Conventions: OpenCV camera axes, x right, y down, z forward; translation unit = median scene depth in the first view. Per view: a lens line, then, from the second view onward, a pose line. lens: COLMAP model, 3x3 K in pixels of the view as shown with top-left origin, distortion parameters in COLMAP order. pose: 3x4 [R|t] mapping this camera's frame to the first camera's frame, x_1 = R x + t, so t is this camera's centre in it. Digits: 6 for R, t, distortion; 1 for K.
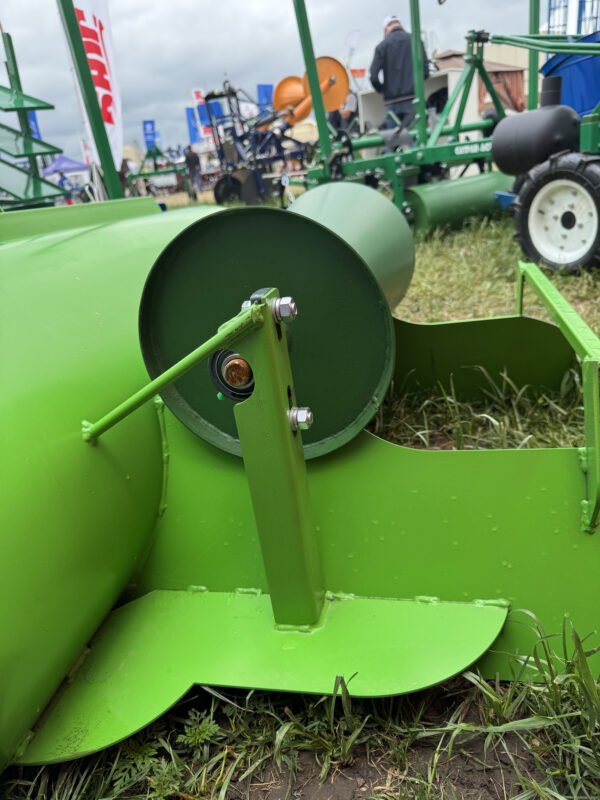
lens RADIAL K [[572.4, 0, 300.0], [0, 572.4, 400.0], [0, 0, 1]] dist [-0.007978, -0.003957]
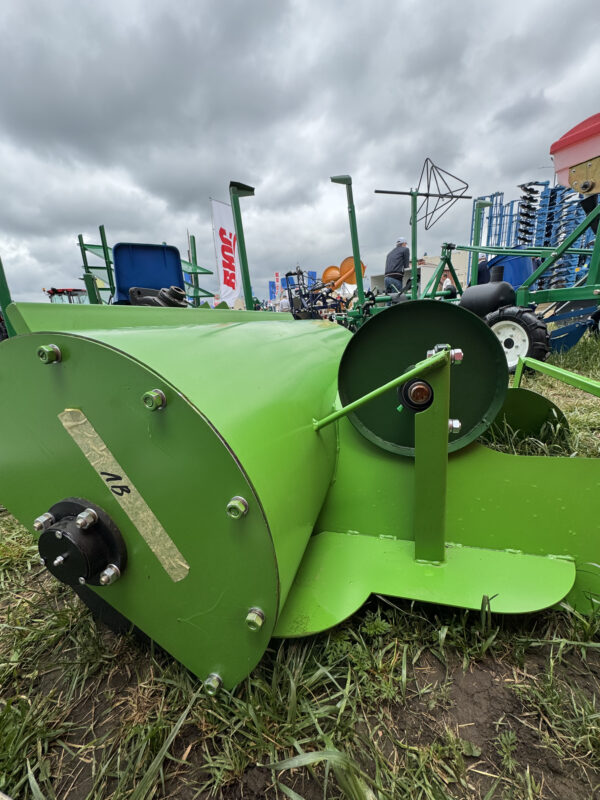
lens RADIAL K [[319.5, 0, 302.4], [0, 319.5, 401.0], [0, 0, 1]] dist [-0.003720, 0.000026]
pose [[0.995941, 0.070901, -0.055440, -0.103728], [-0.077087, 0.989918, -0.118824, 0.028382], [0.046457, 0.122615, 0.991366, 0.019768]]
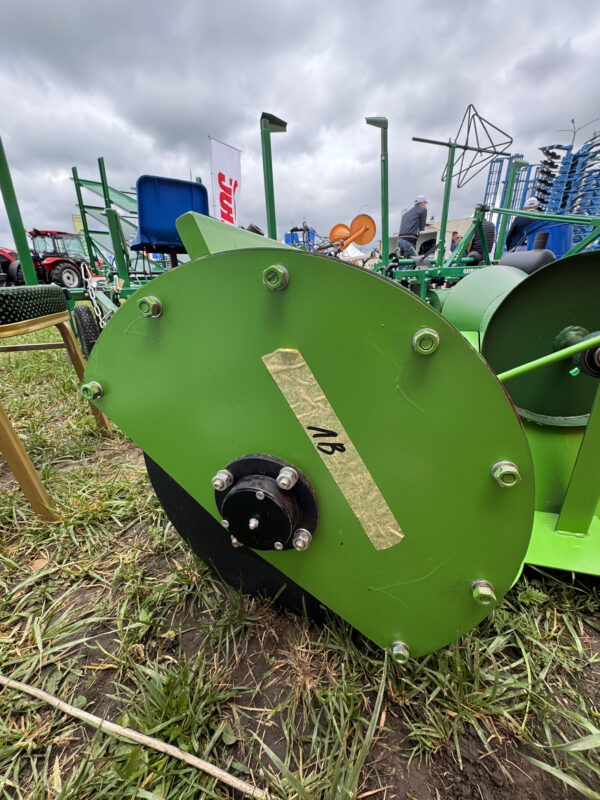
lens RADIAL K [[319.5, 0, 302.4], [0, 319.5, 401.0], [0, 0, 1]] dist [-0.003720, 0.000026]
pose [[0.992082, 0.125003, -0.012105, -0.230515], [-0.125172, 0.992031, -0.014377, 0.046417], [0.010212, 0.015778, 0.999823, 0.044607]]
